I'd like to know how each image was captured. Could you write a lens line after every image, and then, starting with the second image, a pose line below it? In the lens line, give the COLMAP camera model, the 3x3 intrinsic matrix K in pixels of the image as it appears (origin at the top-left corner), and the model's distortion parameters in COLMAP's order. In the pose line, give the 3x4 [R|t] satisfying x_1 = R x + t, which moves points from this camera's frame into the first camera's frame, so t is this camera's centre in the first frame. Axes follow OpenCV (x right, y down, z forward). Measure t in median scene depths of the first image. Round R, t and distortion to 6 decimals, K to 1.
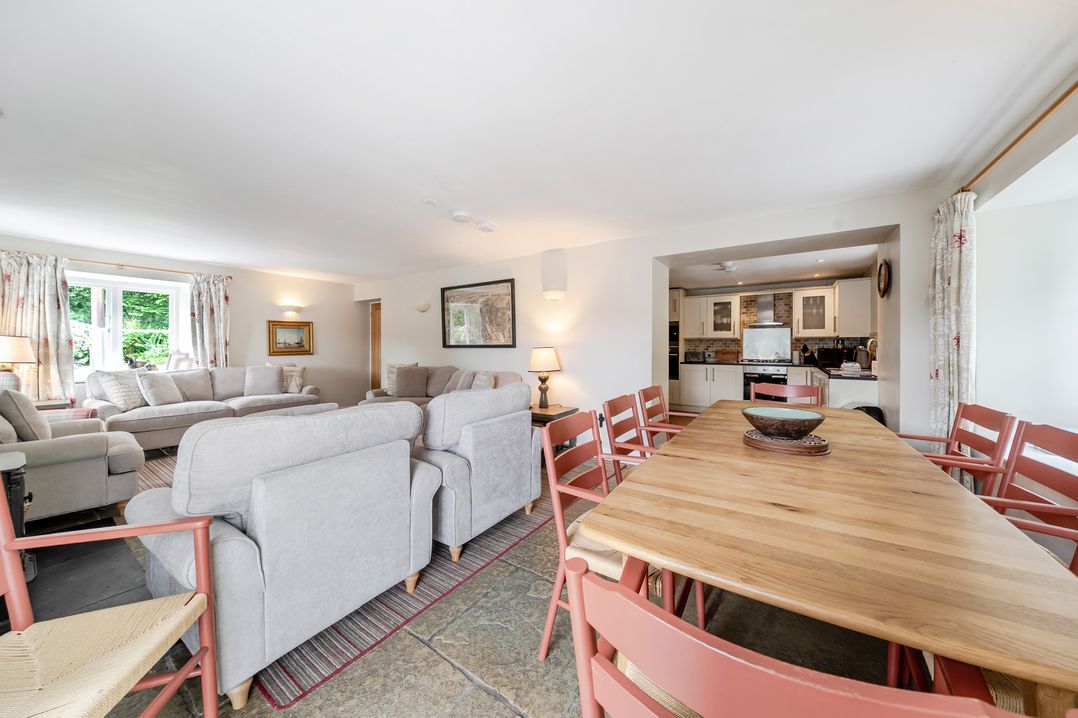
lens RADIAL K [[371.9, 0, 539.0], [0, 371.9, 359.0], [0, 0, 1]] dist [-0.002101, -0.000216]
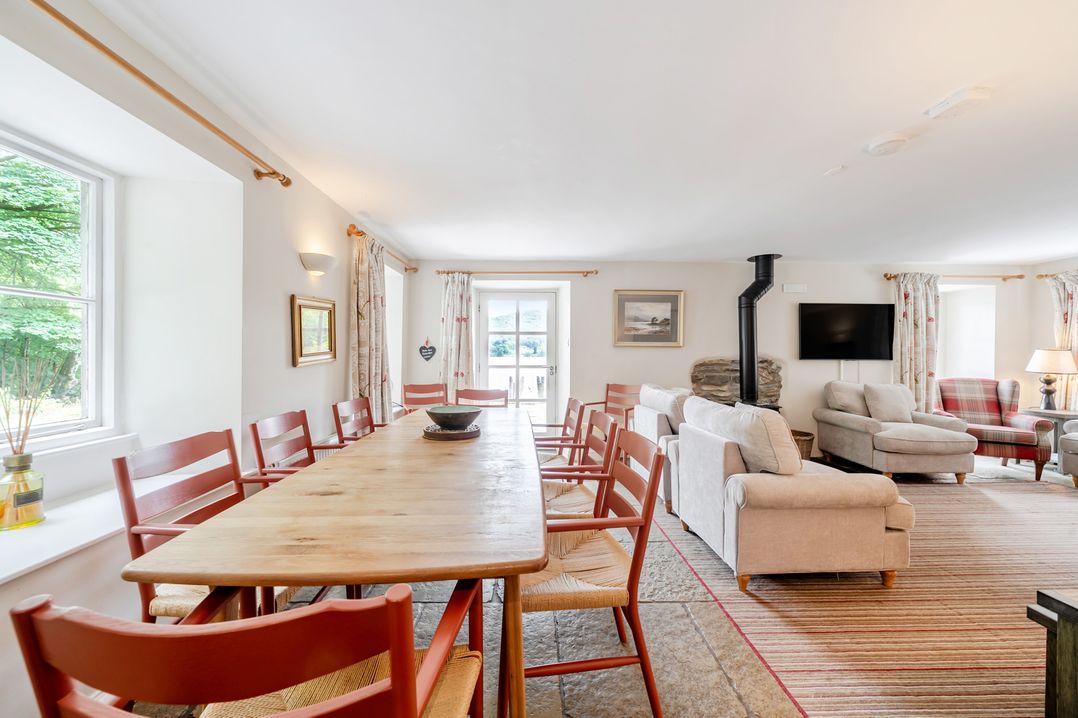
lens RADIAL K [[391.1, 0, 531.4], [0, 391.1, 358.9], [0, 0, 1]] dist [-0.008084, -0.000108]
pose [[-0.817286, 0.000577, -0.576232, 0.368852], [-0.020900, 0.999312, 0.030644, -0.024408], [0.575853, 0.037088, -0.816711, 0.690053]]
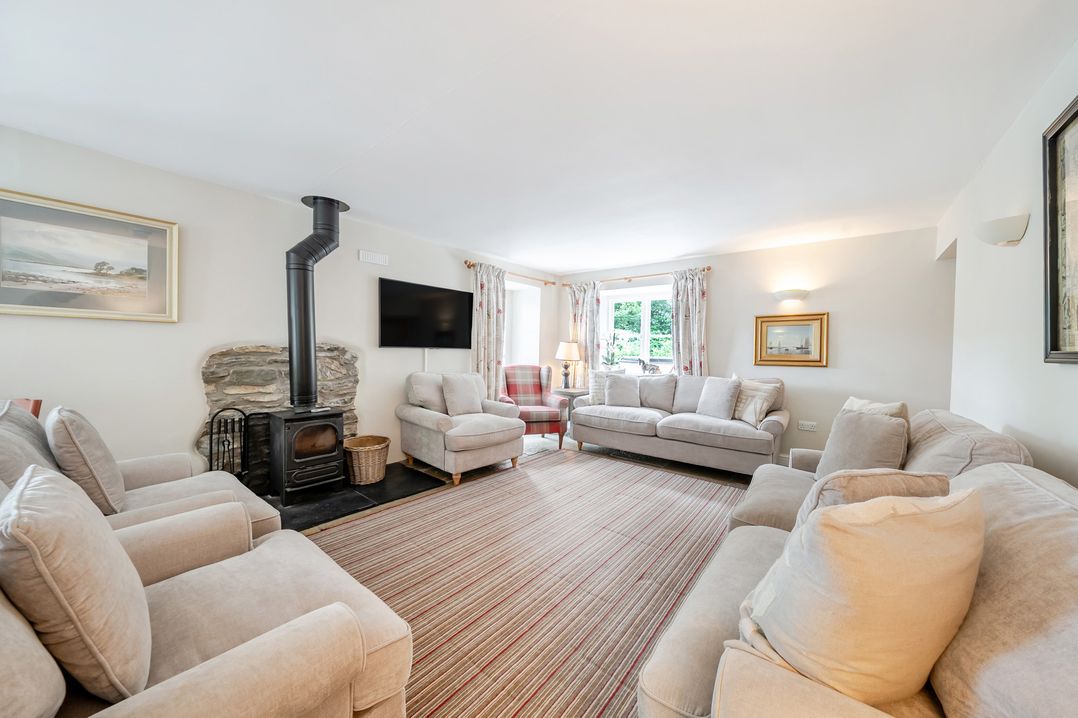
lens RADIAL K [[371.9, 0, 539.0], [0, 371.9, 359.0], [0, 0, 1]] dist [-0.002101, -0.000216]
pose [[-0.094687, 0.025911, -0.995170, 0.028137], [-0.049873, 0.998282, 0.030737, -0.022791], [0.994257, 0.052543, -0.093232, 0.675909]]
